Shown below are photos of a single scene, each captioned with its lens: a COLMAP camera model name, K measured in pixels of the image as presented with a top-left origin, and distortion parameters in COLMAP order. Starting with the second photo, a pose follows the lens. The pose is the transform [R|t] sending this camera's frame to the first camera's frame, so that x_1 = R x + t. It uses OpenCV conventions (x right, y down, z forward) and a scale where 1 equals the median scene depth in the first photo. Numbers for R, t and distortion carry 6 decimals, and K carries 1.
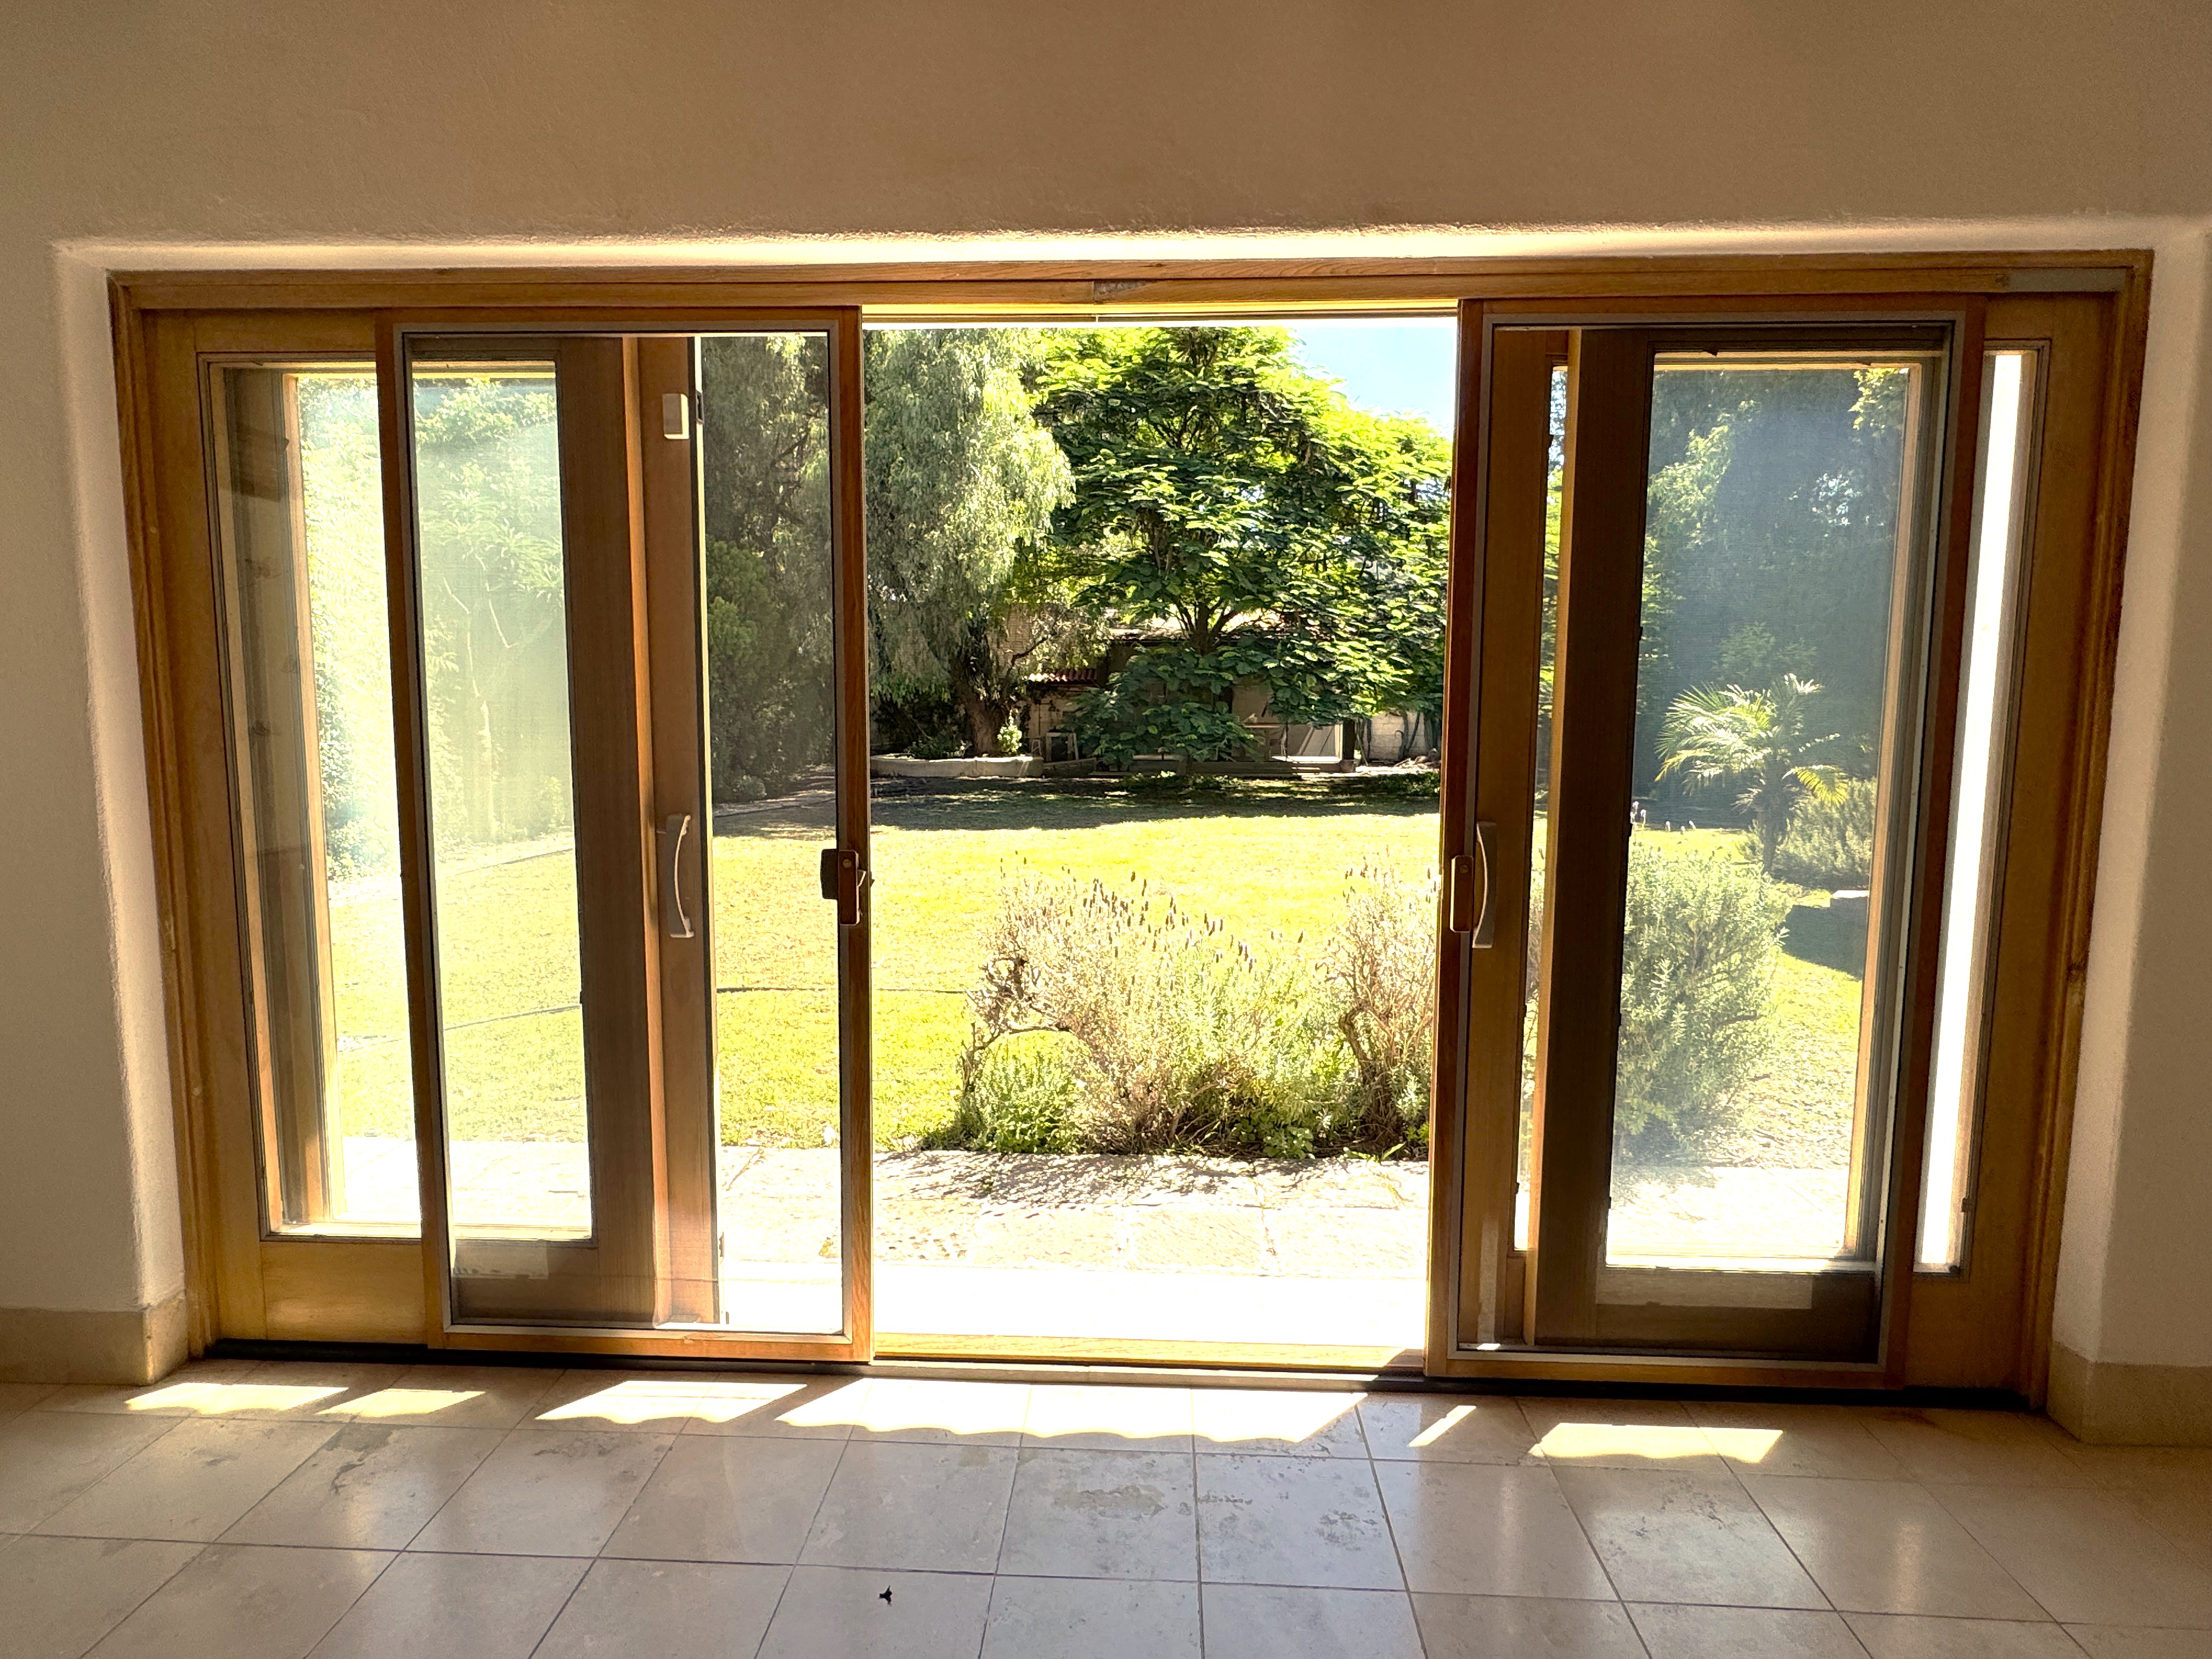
lens RADIAL K [[1050.0, 0, 1106.0], [0, 1050.0, 829.5], [0, 0, 1]] dist [-0.001882, -0.000075]
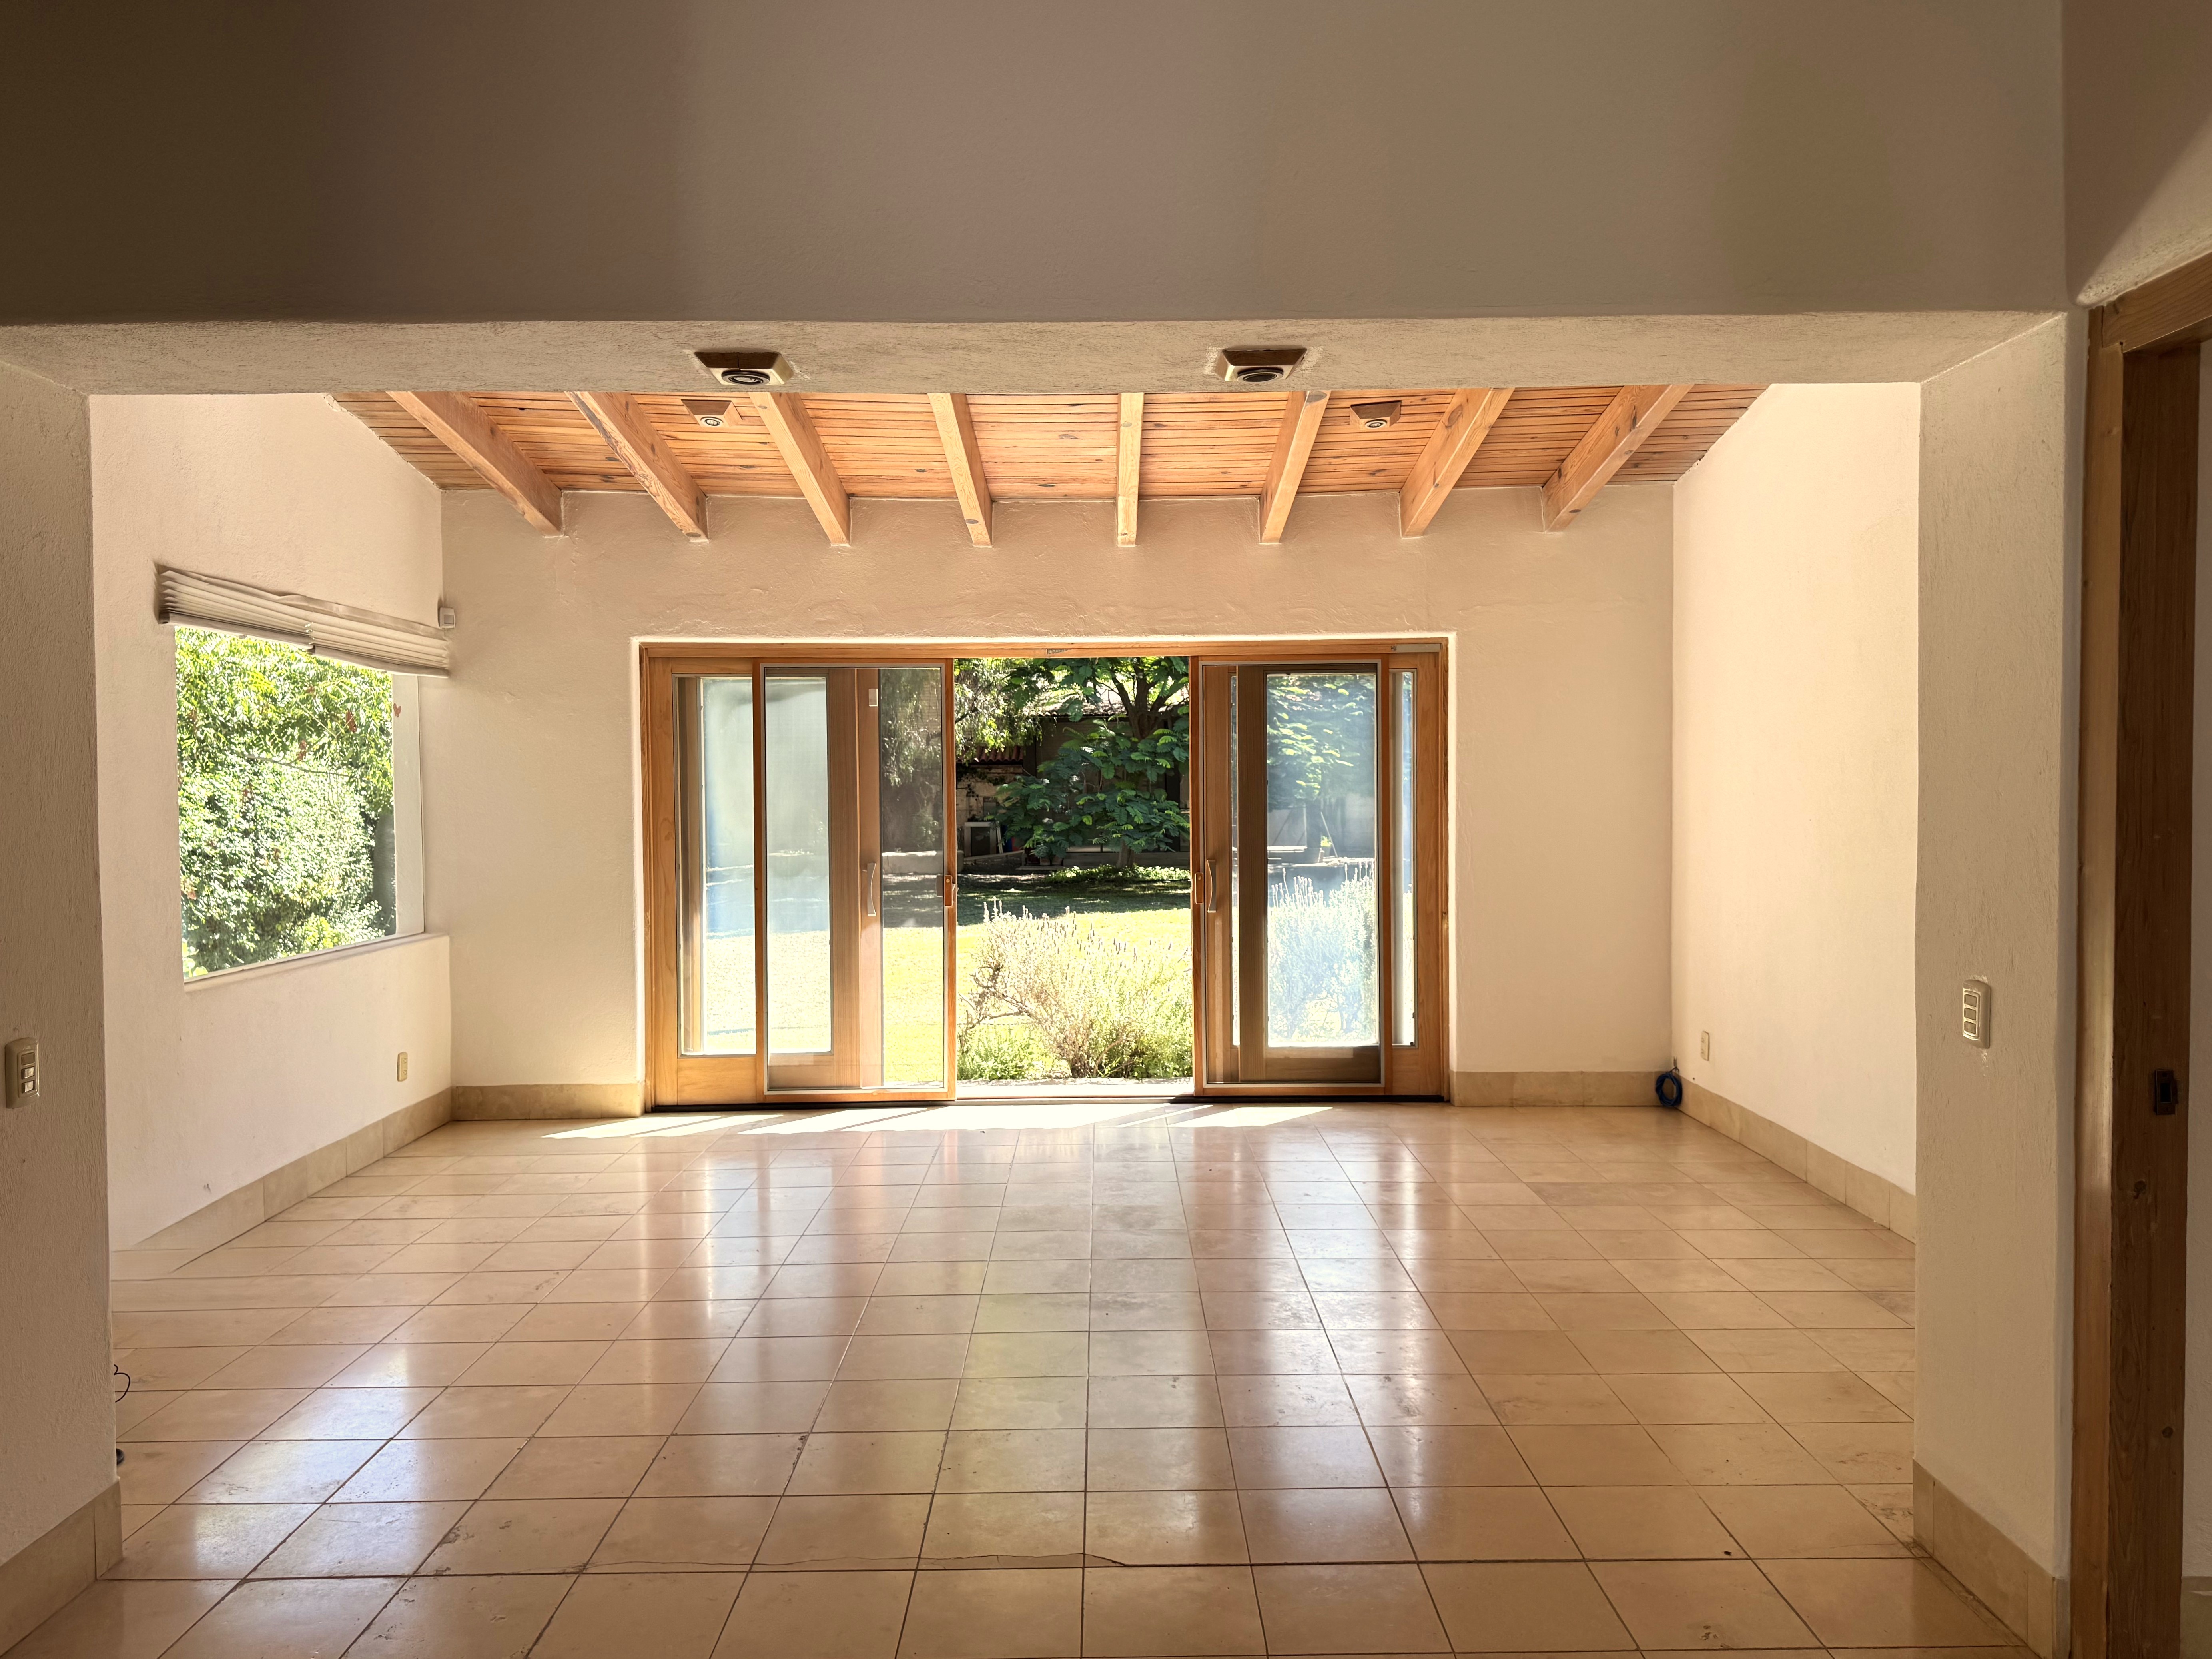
lens RADIAL K [[1548.3, 0, 1106.0], [0, 1548.3, 829.5], [0, 0, 1]] dist [0.000199, 0.000000]
pose [[0.998577, -0.015342, 0.051073, -0.035986], [0.019698, 0.996107, -0.085920, 0.132078], [-0.049556, 0.086804, 0.994992, -1.490212]]
